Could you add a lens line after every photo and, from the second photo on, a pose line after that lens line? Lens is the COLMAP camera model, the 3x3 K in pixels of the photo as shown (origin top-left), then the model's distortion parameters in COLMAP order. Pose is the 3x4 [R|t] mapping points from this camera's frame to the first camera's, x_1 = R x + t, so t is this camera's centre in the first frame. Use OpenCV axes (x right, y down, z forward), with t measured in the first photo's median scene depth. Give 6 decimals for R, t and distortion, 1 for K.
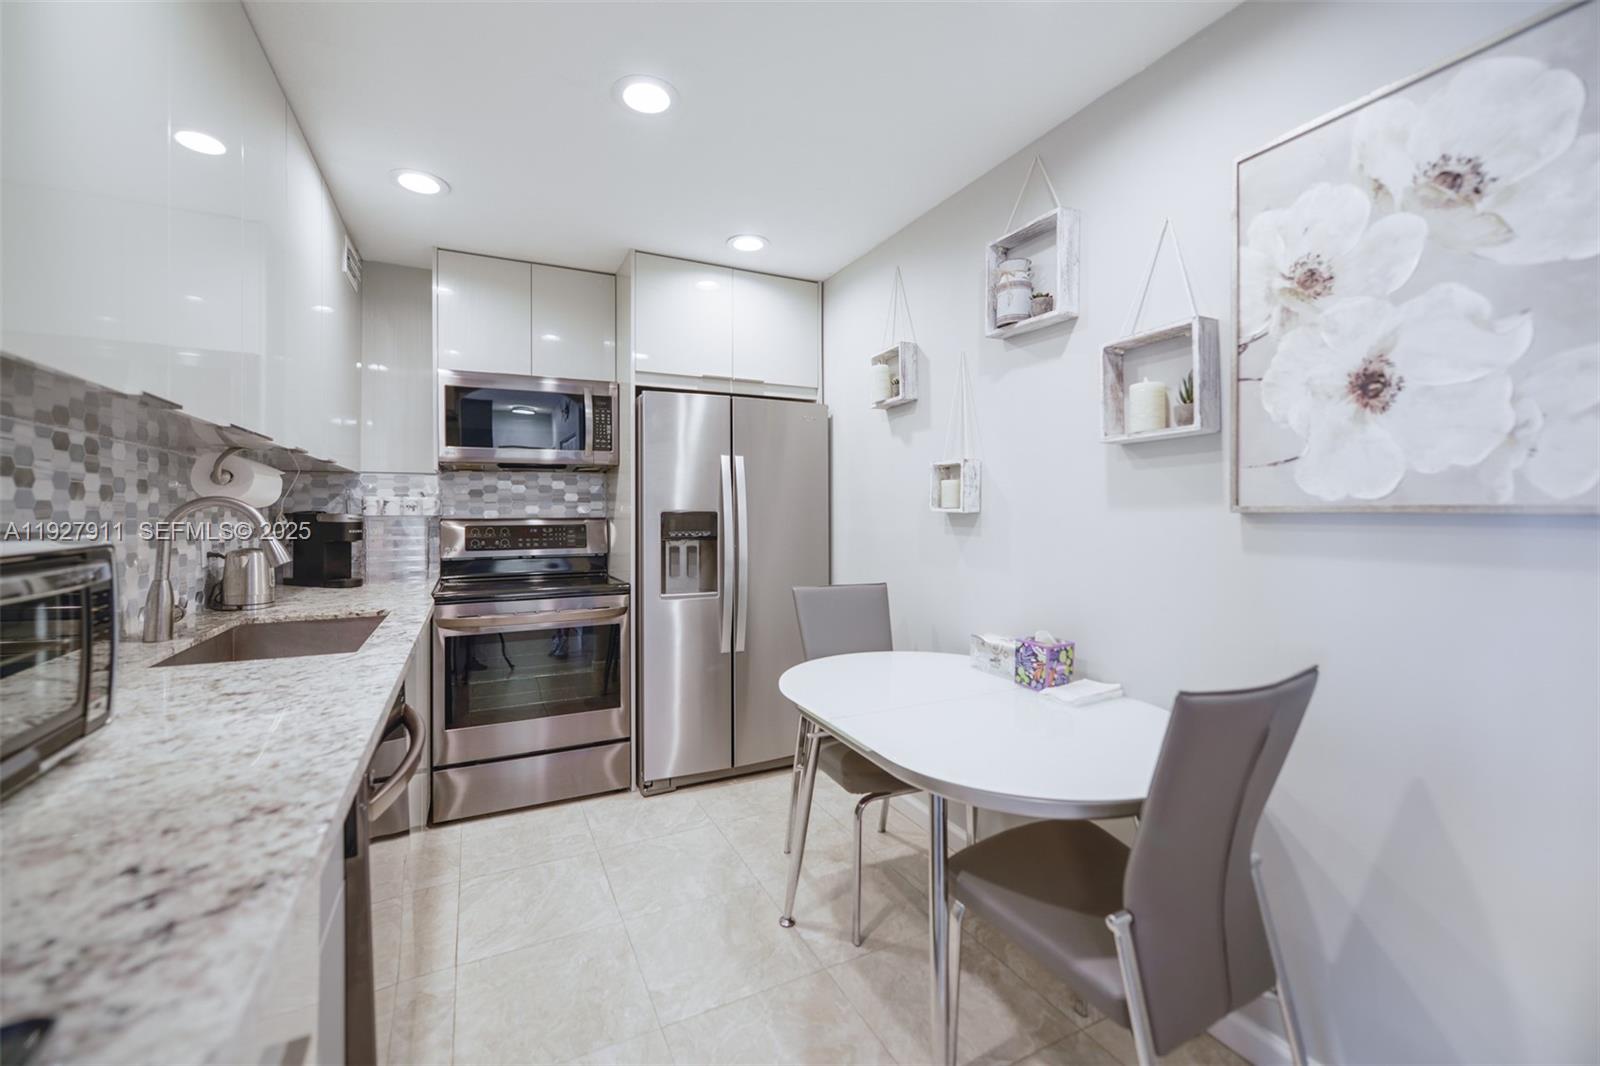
lens RADIAL K [[639.0, 0, 780.3], [0, 639.0, 526.9], [0, 0, 1]] dist [0.001812, -0.000104]
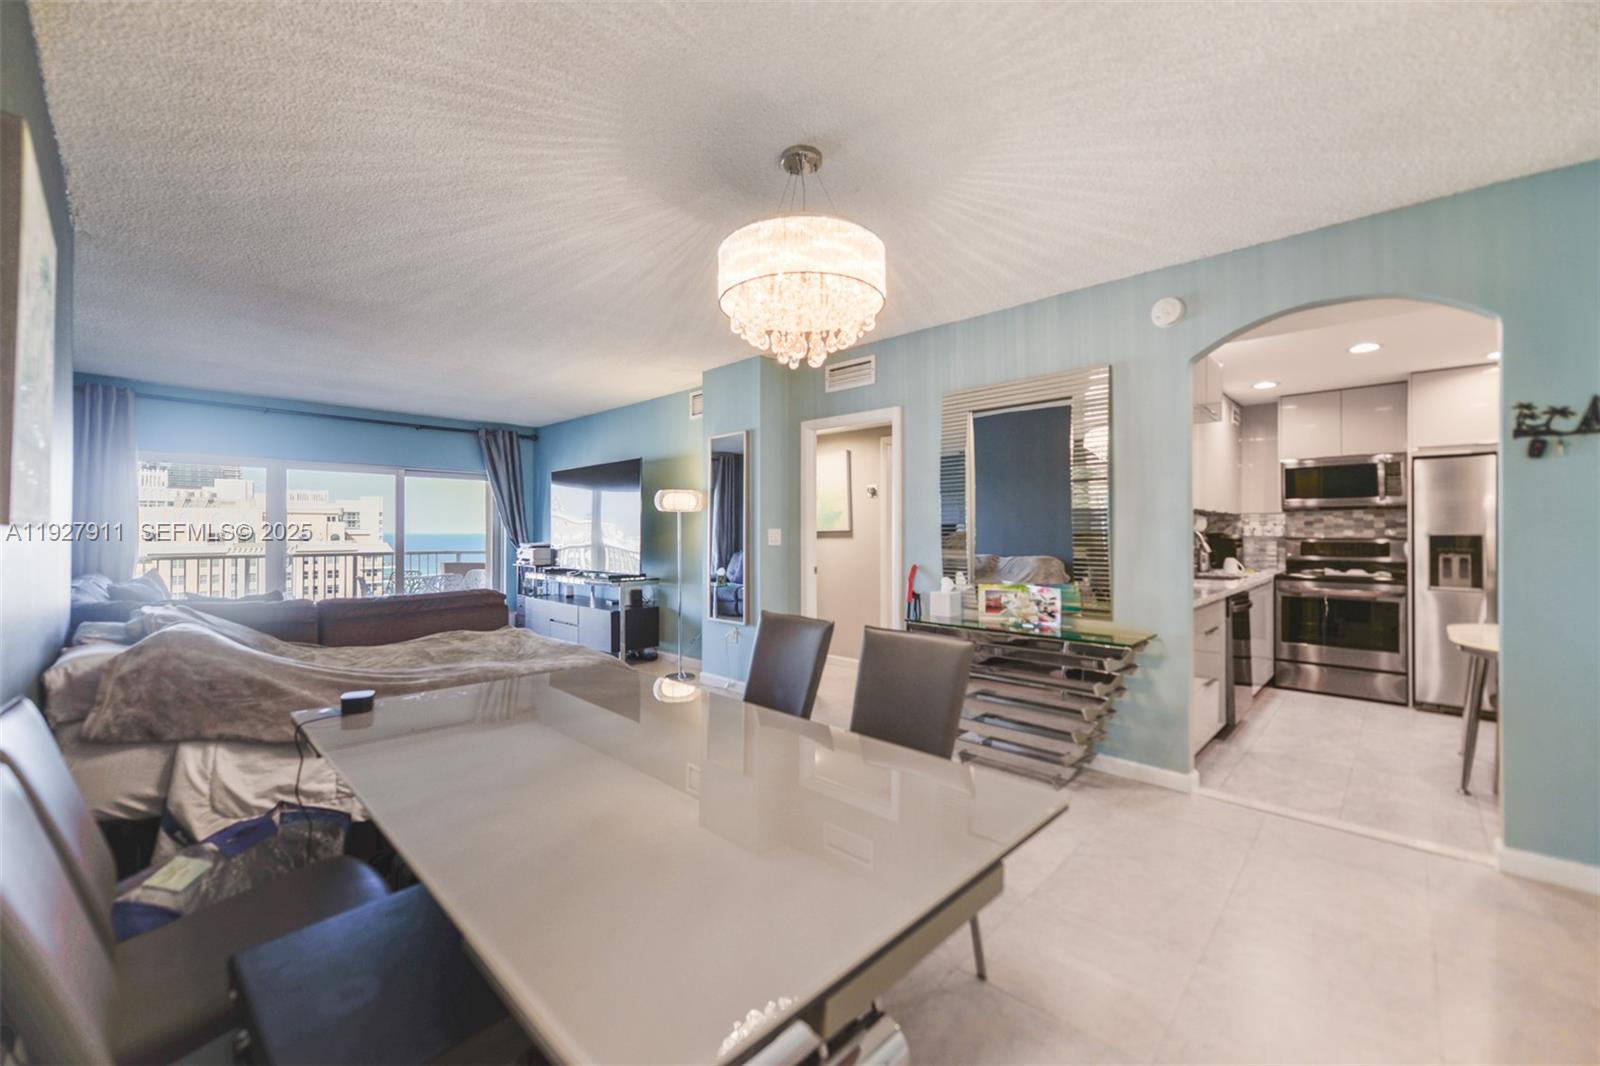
lens RADIAL K [[634.5, 0, 800.5], [0, 634.5, 521.6], [0, 0, 1]] dist [0.000531, -0.000116]
pose [[0.355260, -0.011019, -0.934703, 0.740552], [-0.025014, 0.999460, -0.021290, 0.015833], [0.934433, 0.030944, 0.354793, -1.036247]]
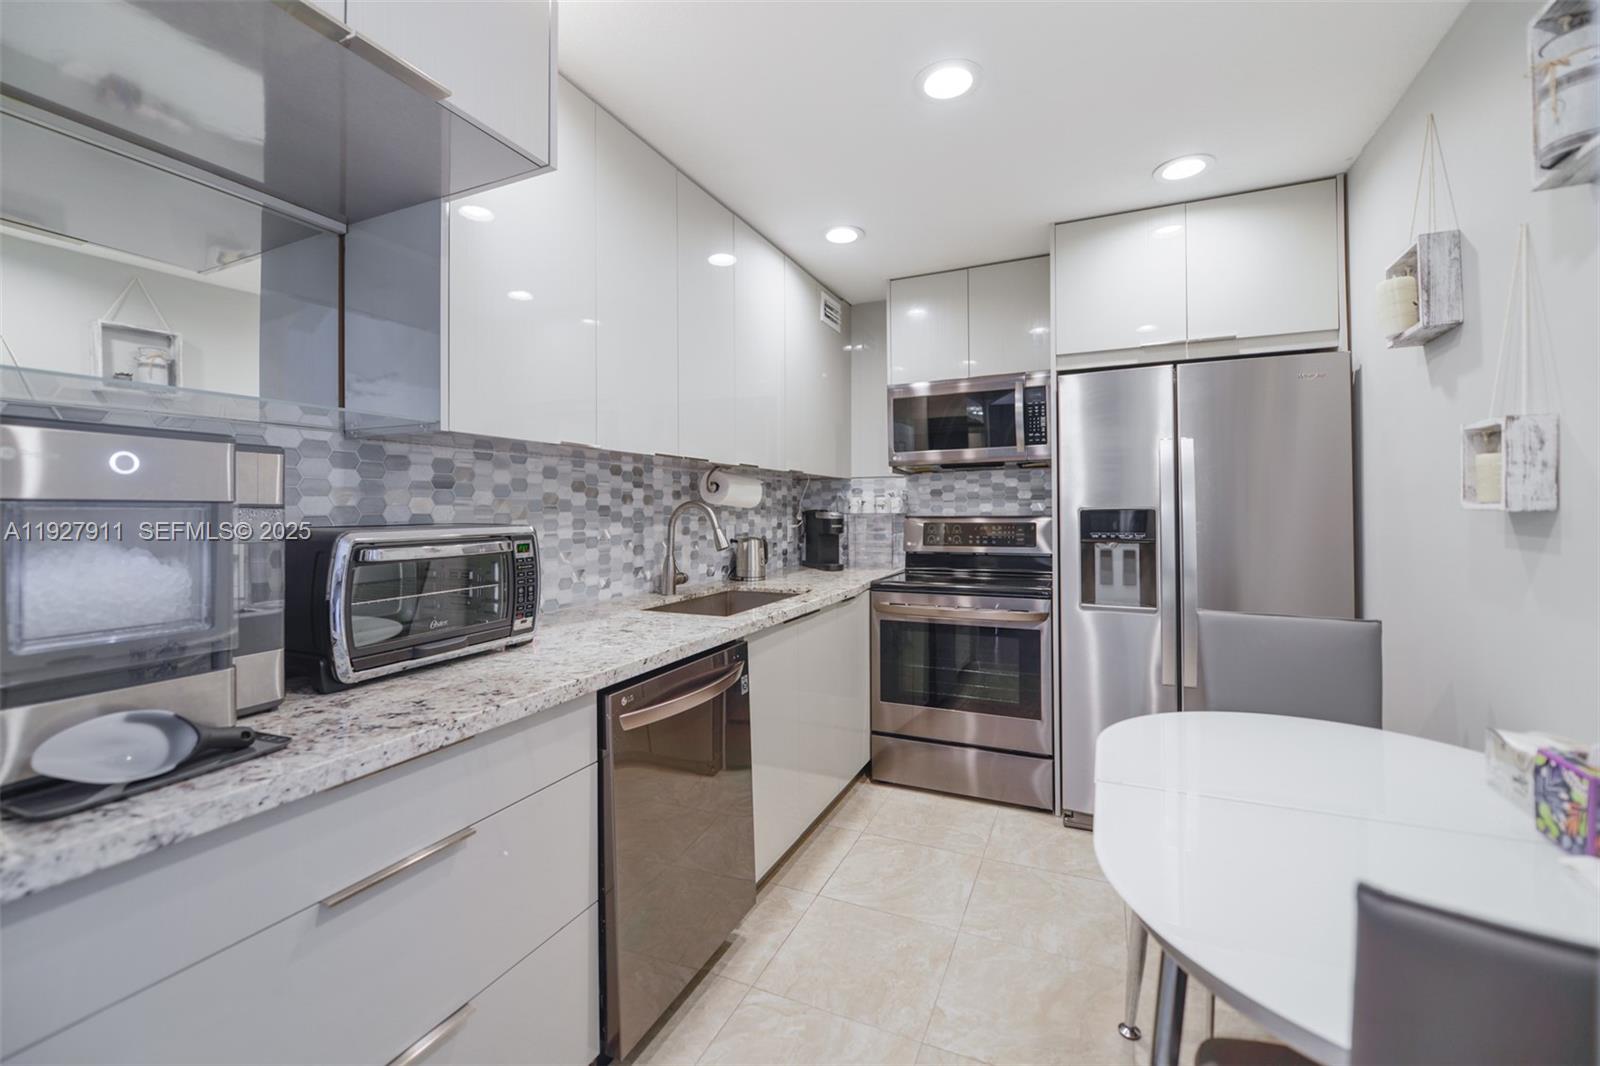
lens RADIAL K [[653.4, 0, 801.2], [0, 653.4, 521.7], [0, 0, 1]] dist [-0.000311, -0.000550]
pose [[0.655846, 0.011007, -0.754815, 0.241494], [-0.013122, 0.999909, 0.003179, -0.004622], [0.754781, 0.007820, 0.655930, 0.115158]]
